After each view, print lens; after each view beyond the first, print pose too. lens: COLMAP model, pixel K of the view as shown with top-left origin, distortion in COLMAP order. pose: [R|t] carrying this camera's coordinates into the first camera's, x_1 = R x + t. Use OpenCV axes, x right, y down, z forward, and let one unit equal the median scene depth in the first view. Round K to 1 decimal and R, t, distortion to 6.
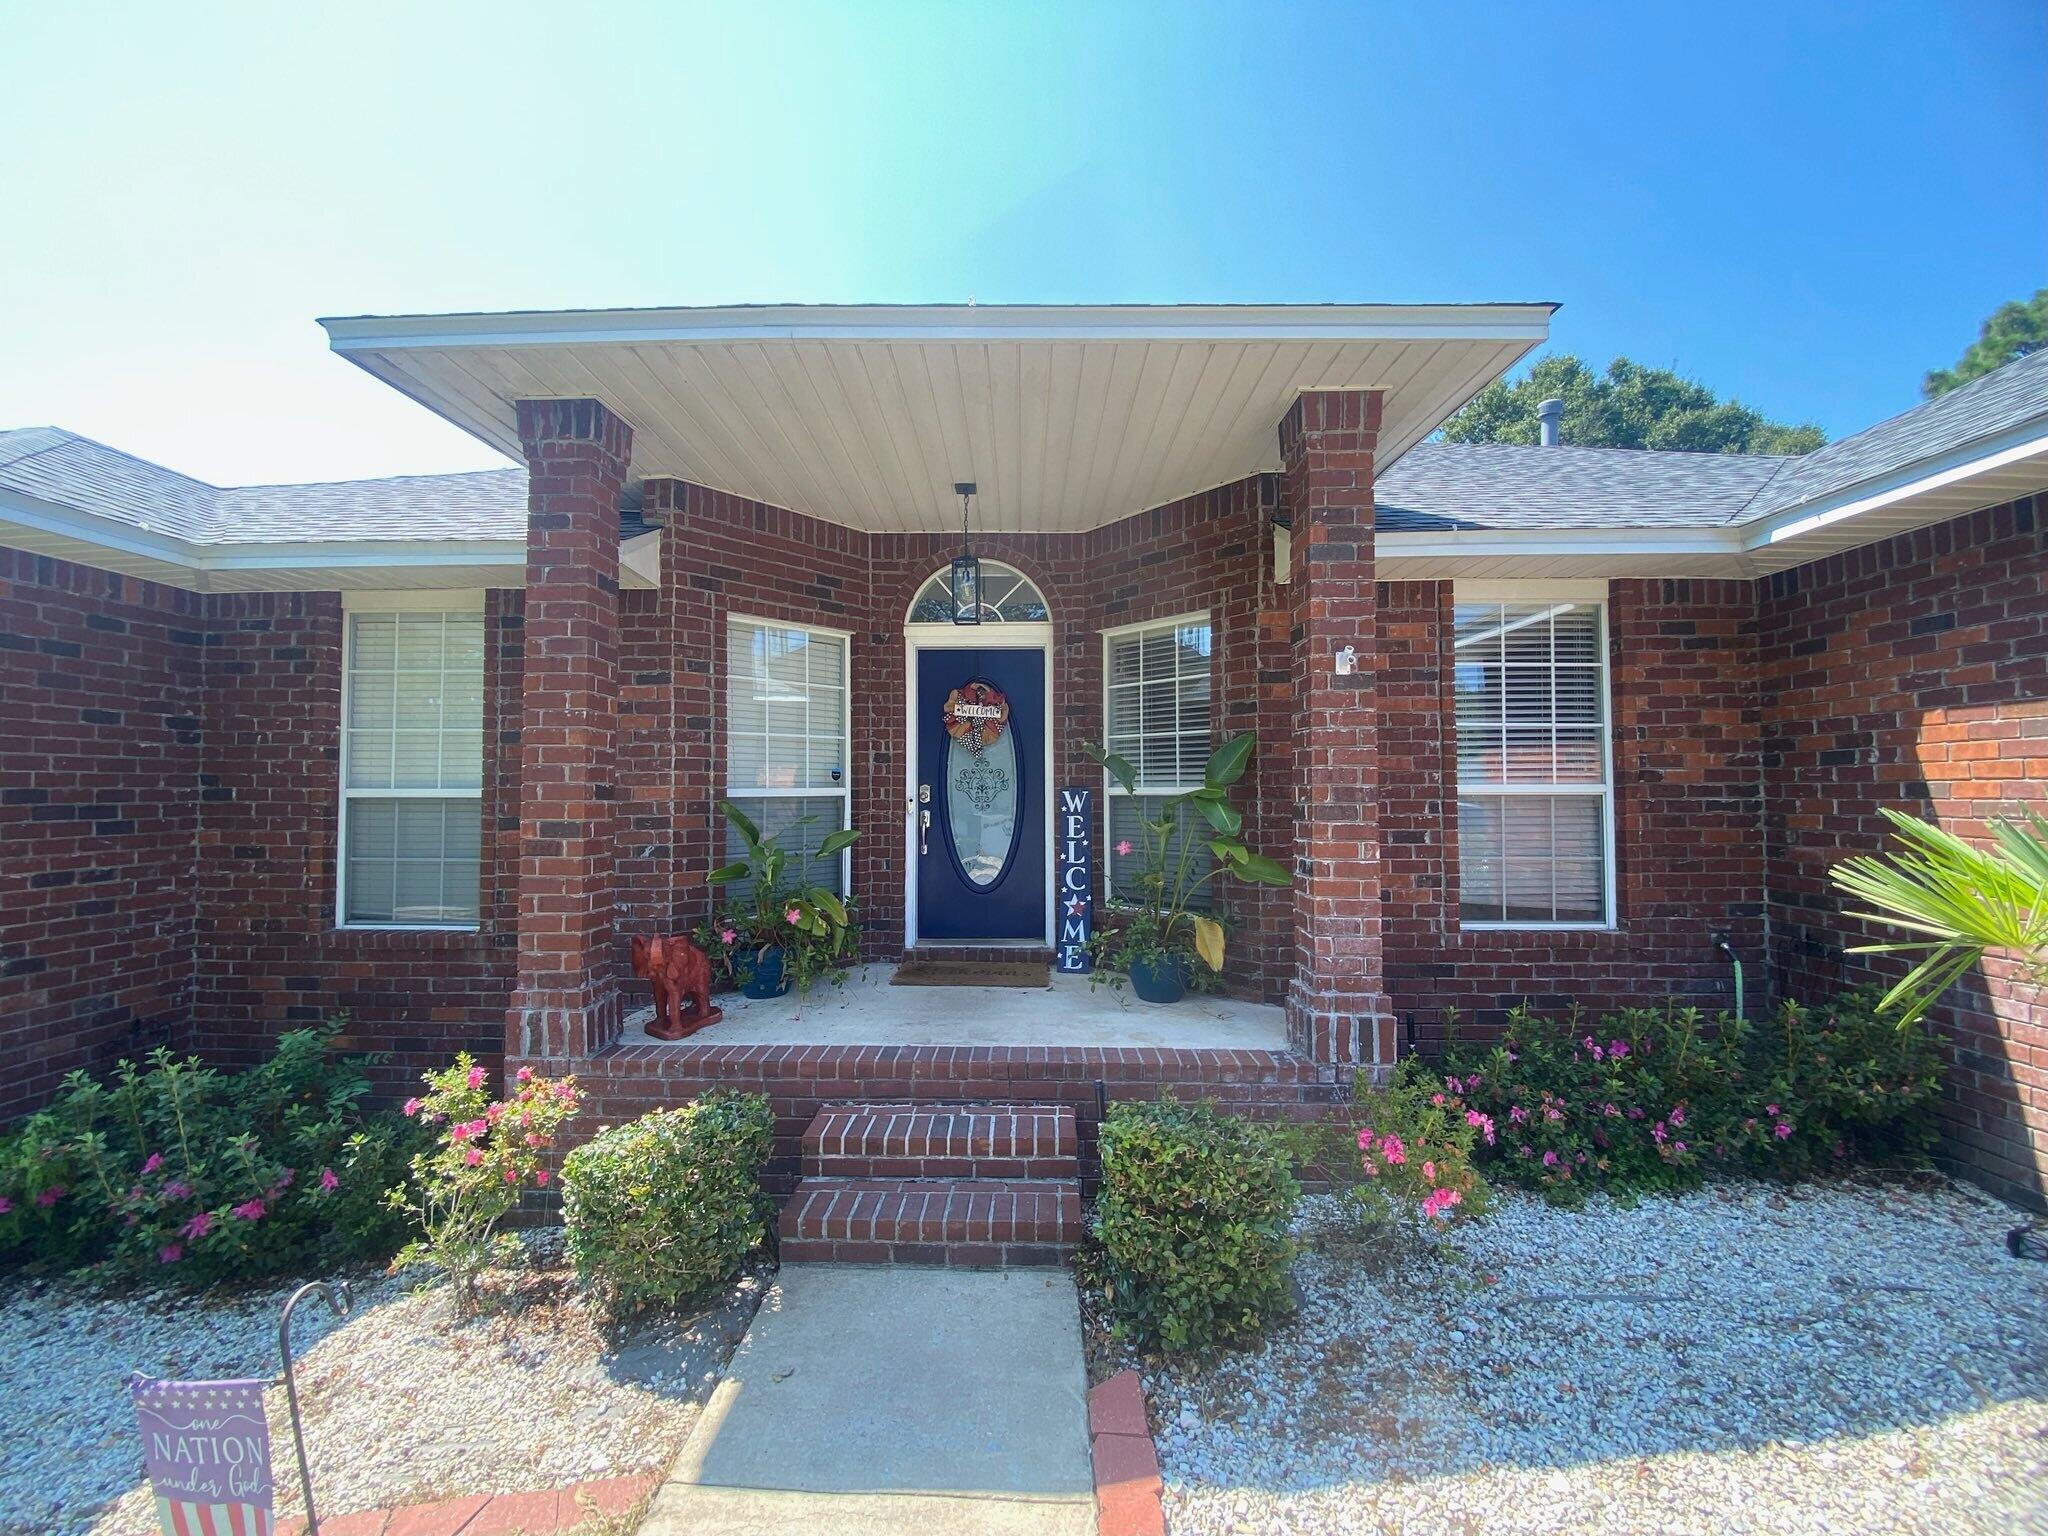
lens RADIAL K [[826.6, 0, 1024.0], [0, 826.6, 768.0], [0, 0, 1]] dist [0.001769, -0.000093]
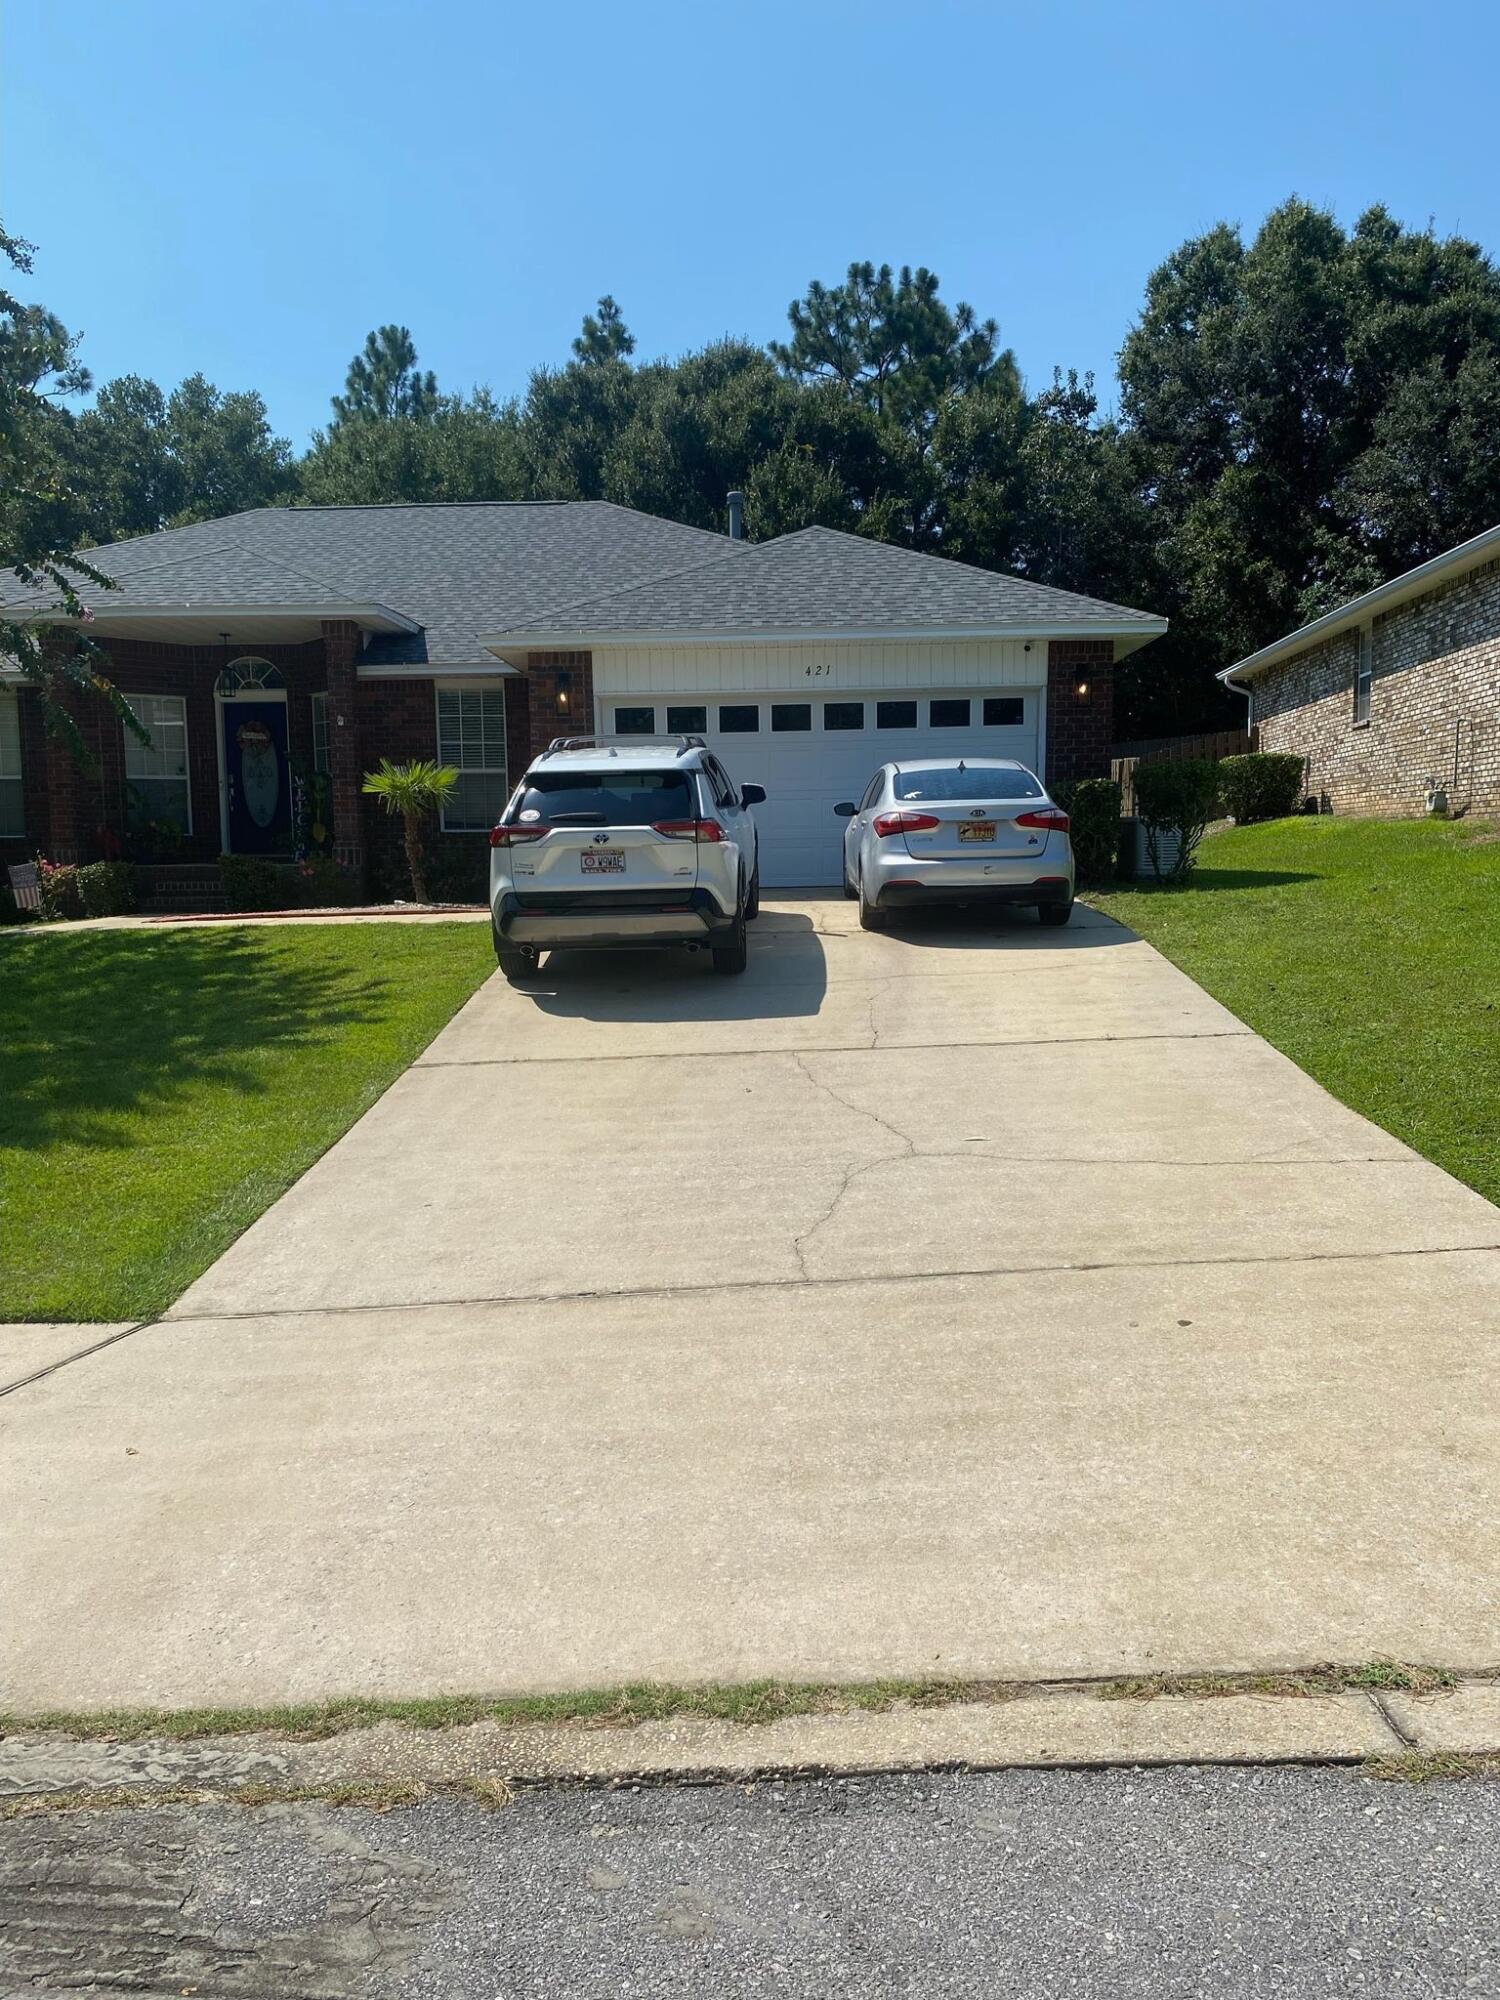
lens RADIAL K [[1522.1, 0, 751.6], [0, 1522.1, 1055.2], [0, 0, 1]] dist [0.010580, -0.055445]
pose [[0.999916, -0.006143, -0.011398, 1.365681], [0.007929, 0.986424, 0.164026, 0.112128], [0.010235, -0.164103, 0.986390, -3.148325]]
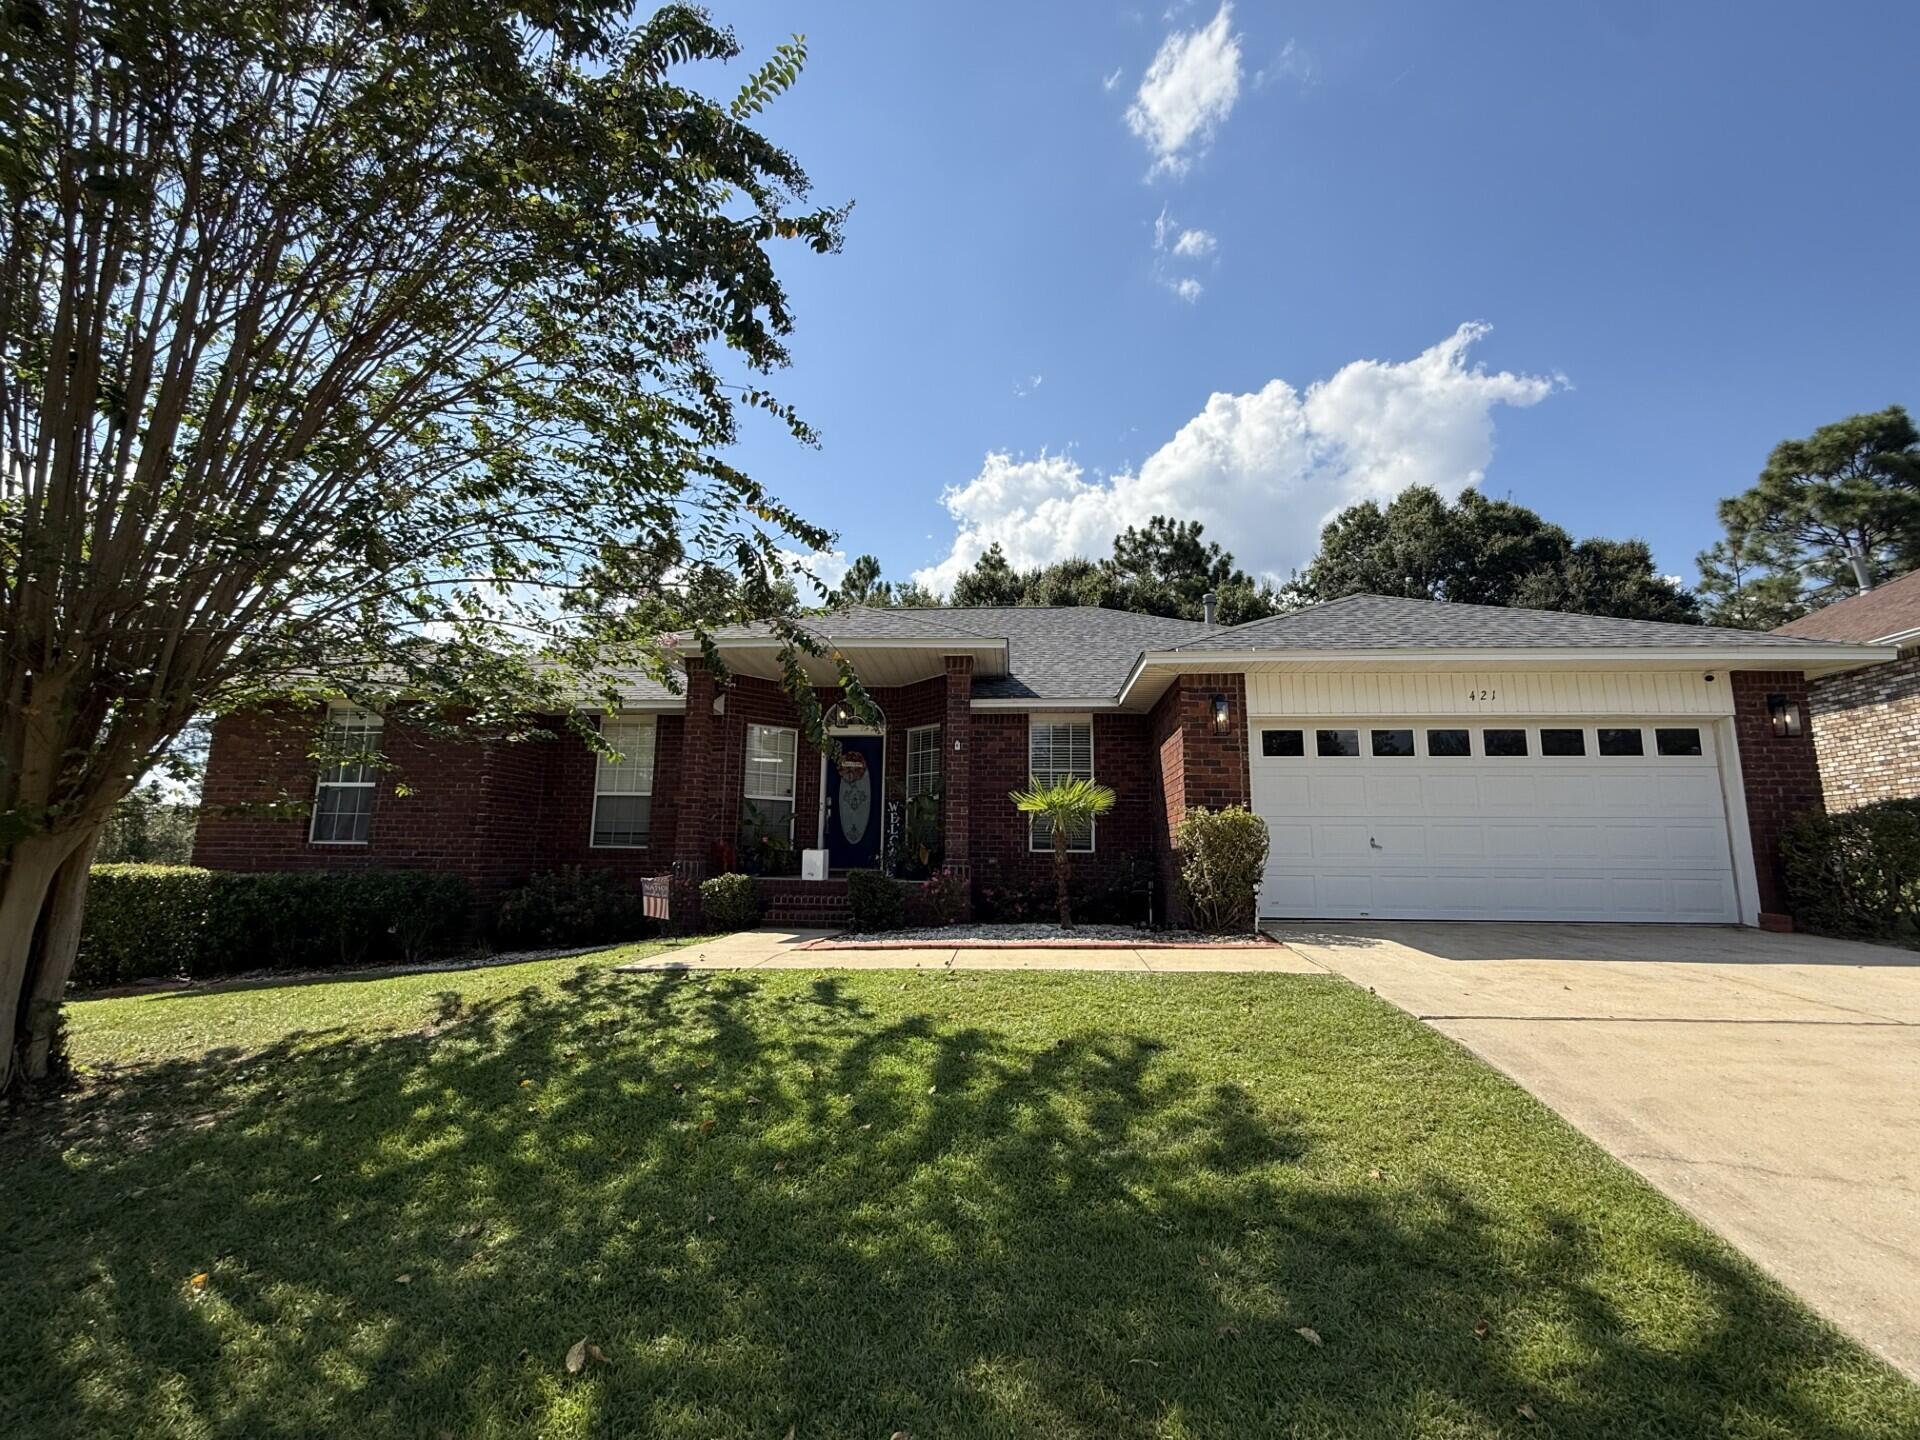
lens RADIAL K [[856.4, 0, 931.7], [0, 856.4, 717.5], [0, 0, 1]] dist [0.002984, -0.011298]
pose [[0.995810, 0.004169, -0.091348, 0.428883], [-0.017298, 0.989513, -0.143403, 0.156317], [0.089792, 0.144383, 0.985440, -1.497676]]
